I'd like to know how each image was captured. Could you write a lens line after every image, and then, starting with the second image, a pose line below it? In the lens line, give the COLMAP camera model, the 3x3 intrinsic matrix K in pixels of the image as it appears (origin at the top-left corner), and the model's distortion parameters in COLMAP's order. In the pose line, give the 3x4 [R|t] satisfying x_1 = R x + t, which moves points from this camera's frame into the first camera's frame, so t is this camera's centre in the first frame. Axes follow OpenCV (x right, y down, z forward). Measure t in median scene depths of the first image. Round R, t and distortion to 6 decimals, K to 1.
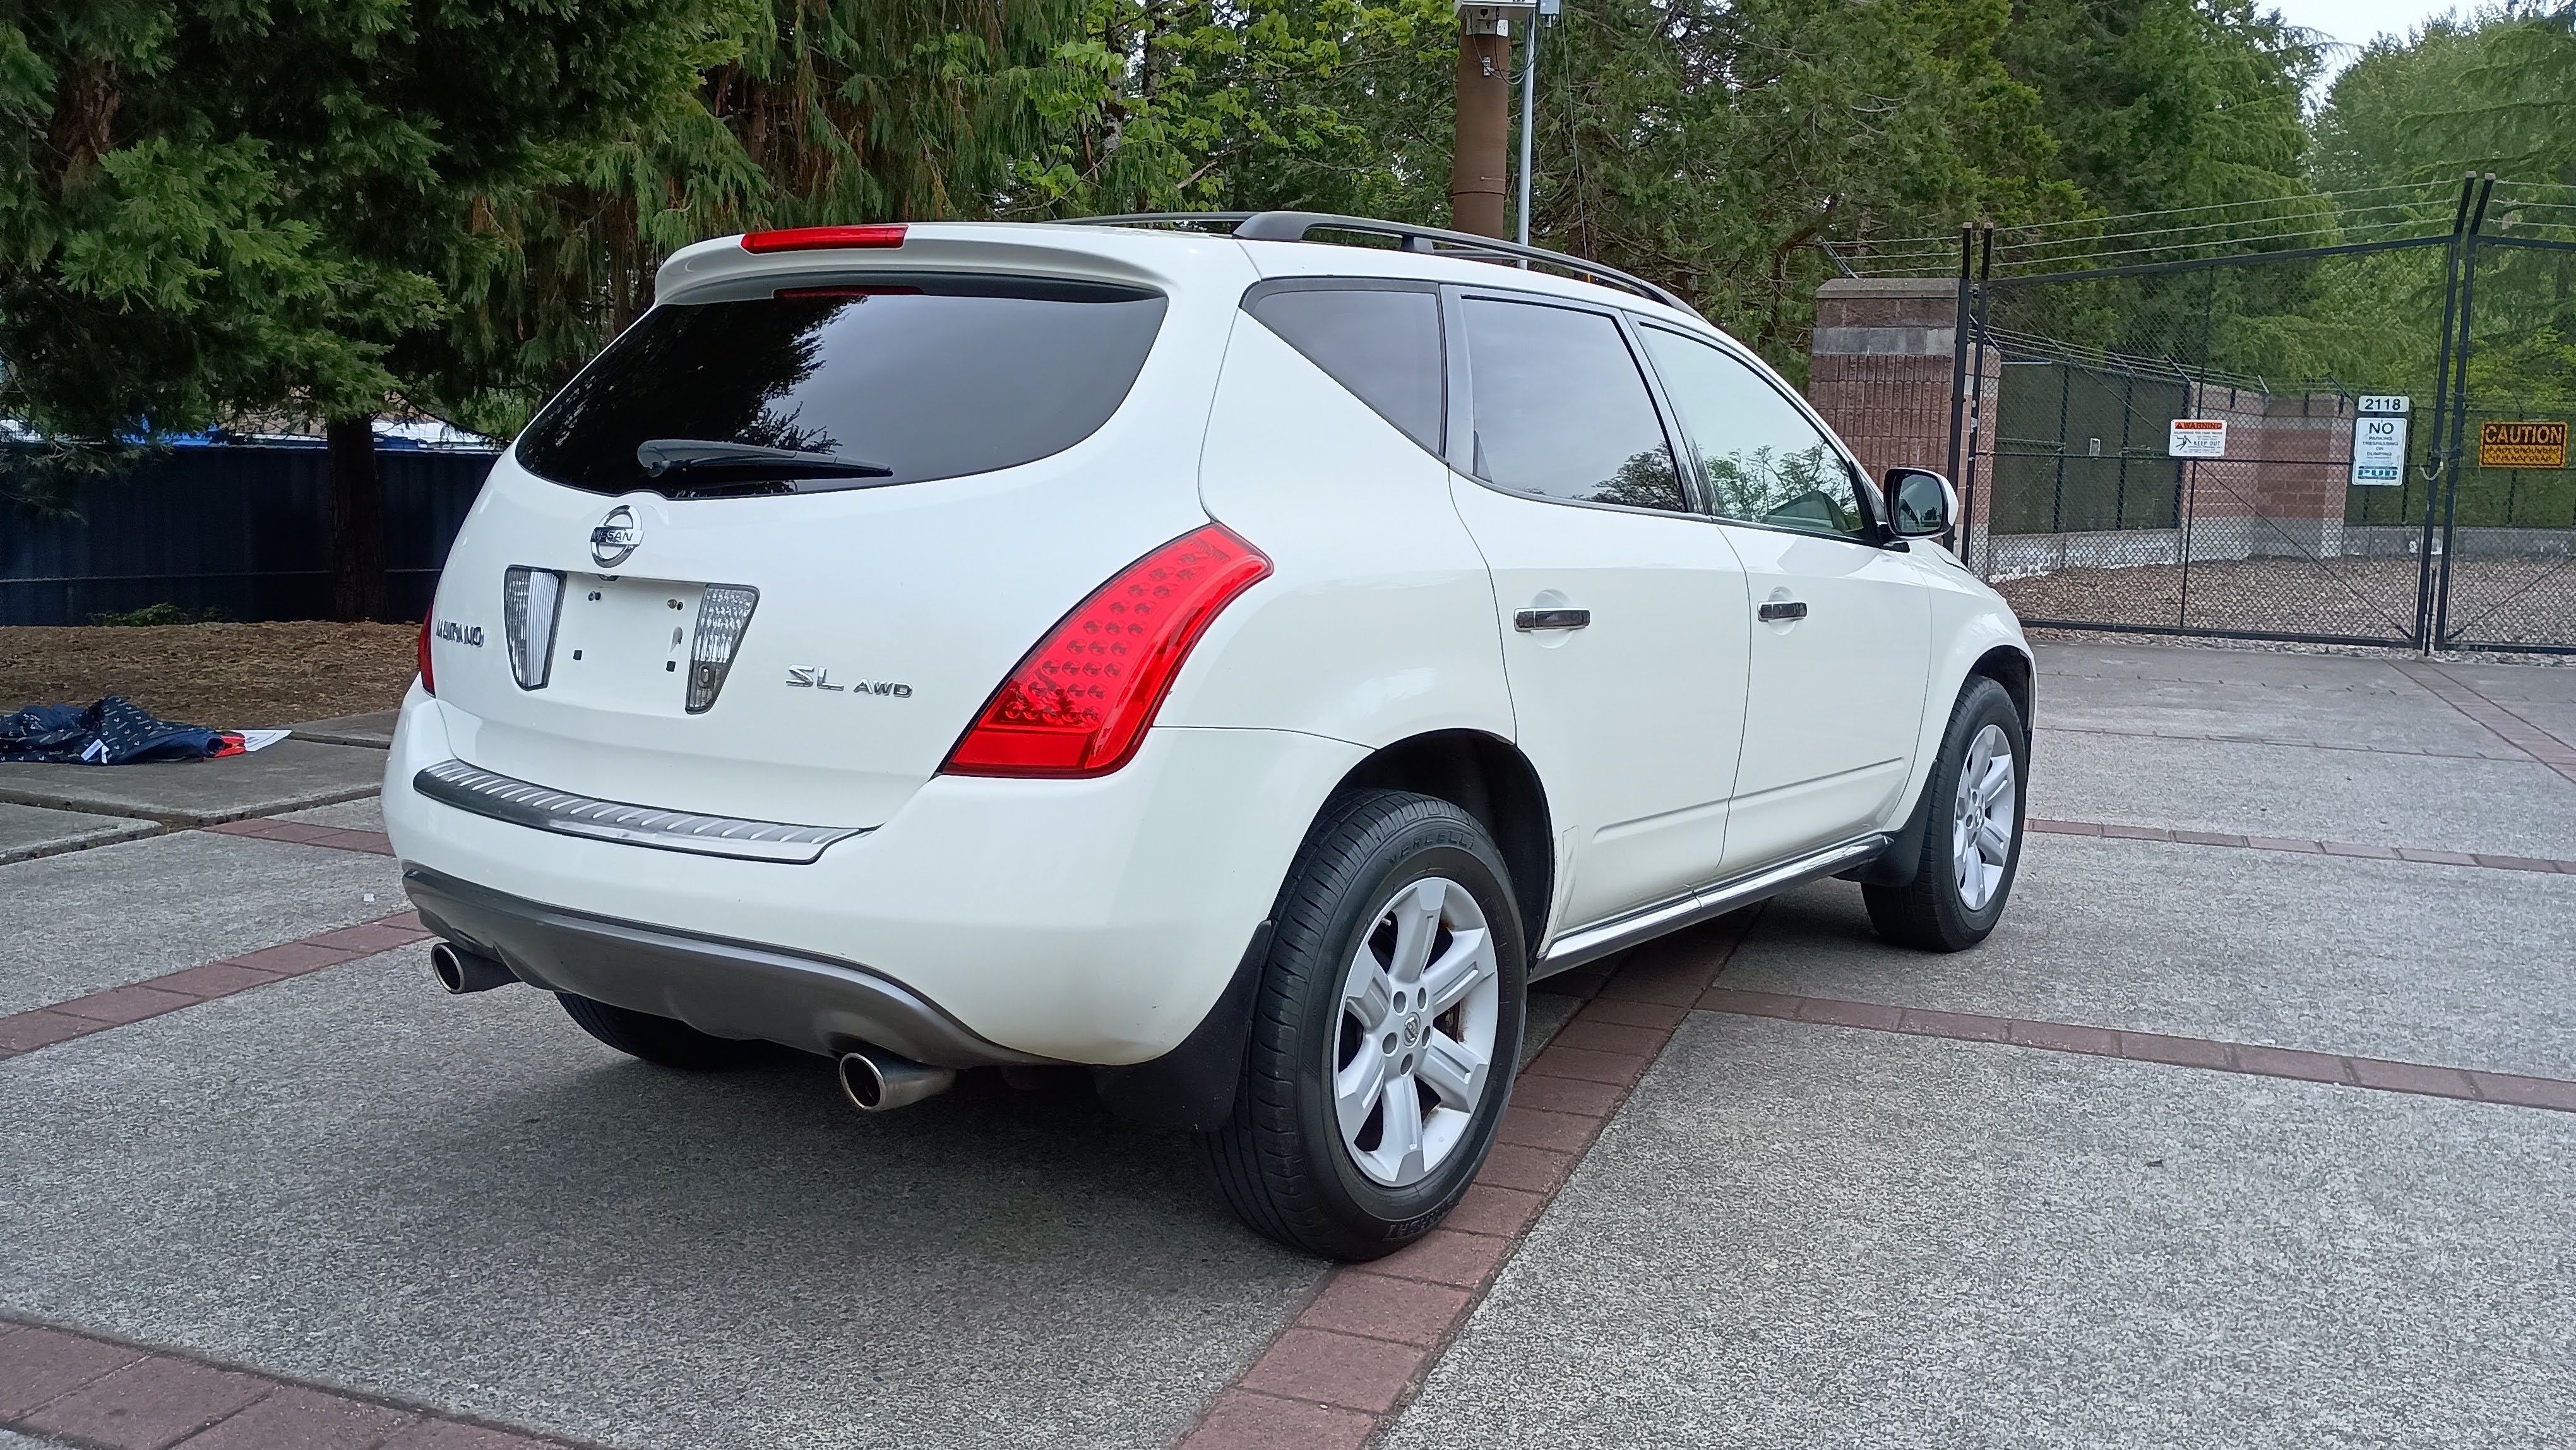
lens RADIAL K [[2114.1, 0, 1294.5], [0, 2114.1, 683.2], [0, 0, 1]] dist [0.089351, -0.120209]
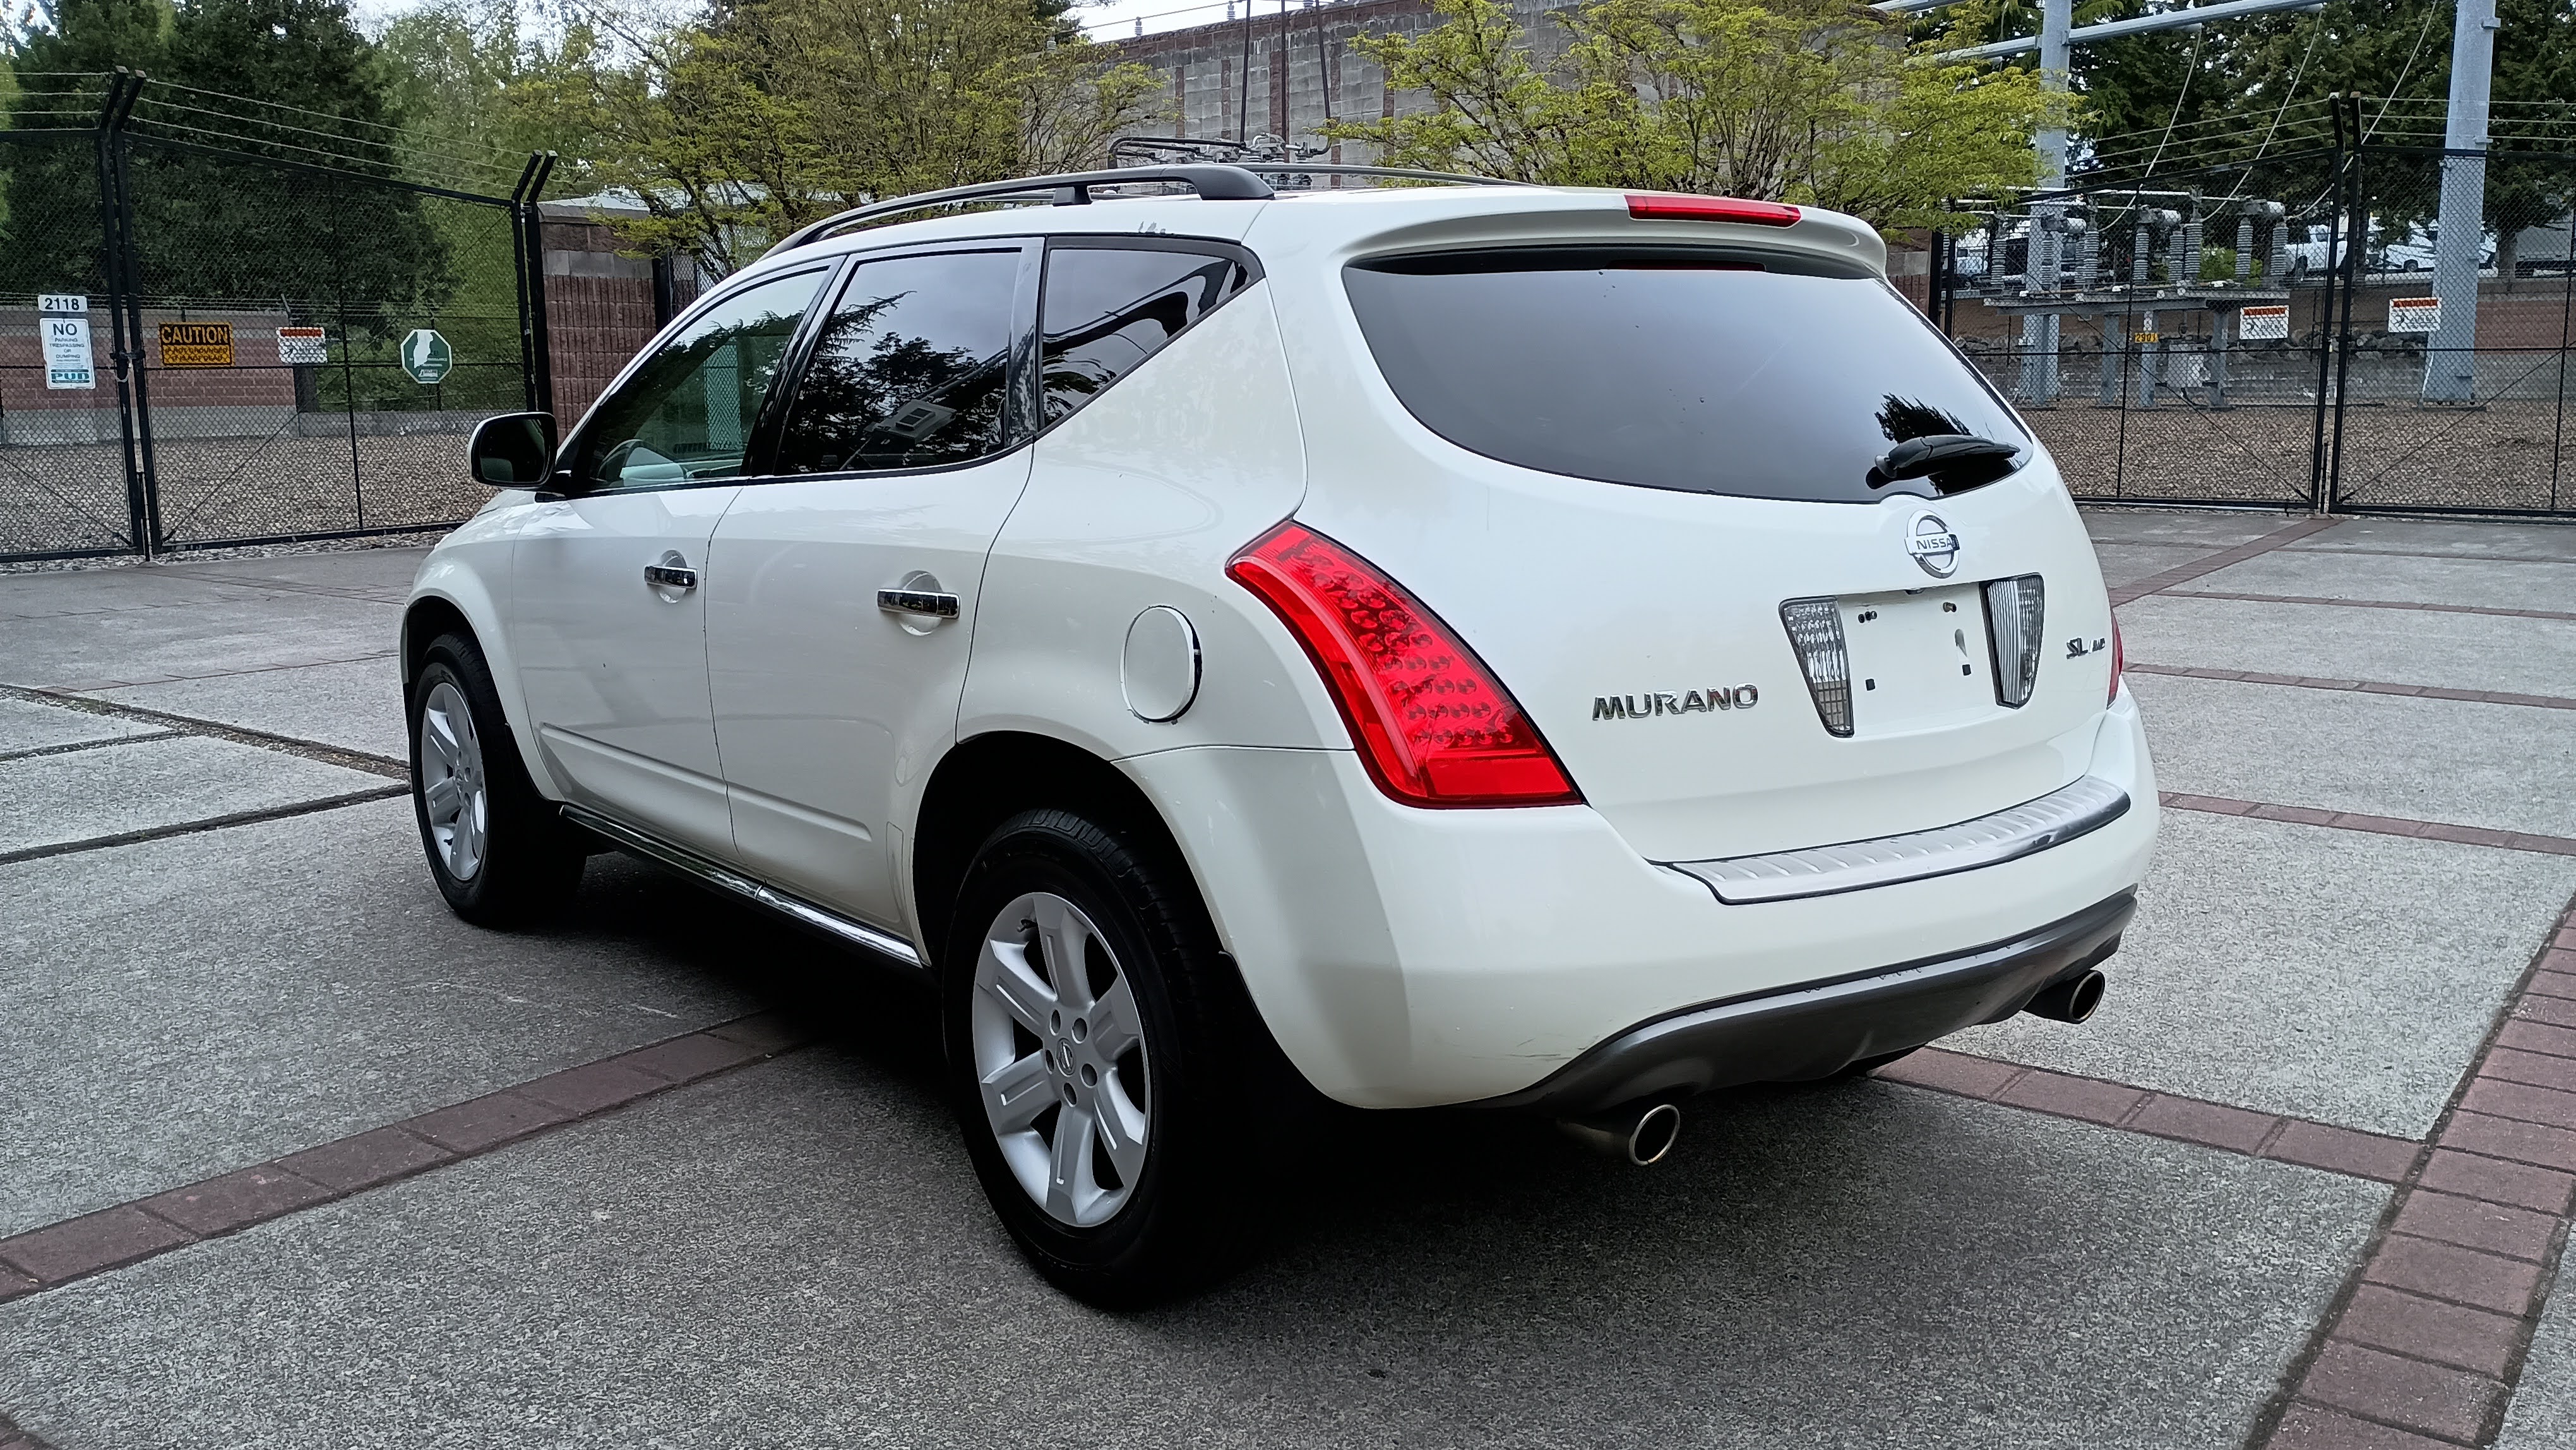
lens RADIAL K [[2114.1, 0, 1294.5], [0, 2114.1, 683.2], [0, 0, 1]] dist [0.089351, -0.120209]
pose [[0.283511, -0.167775, 0.944179, -0.937693], [0.114591, 0.983449, 0.140344, -0.125261], [-0.952098, 0.068406, 0.298044, 0.726208]]
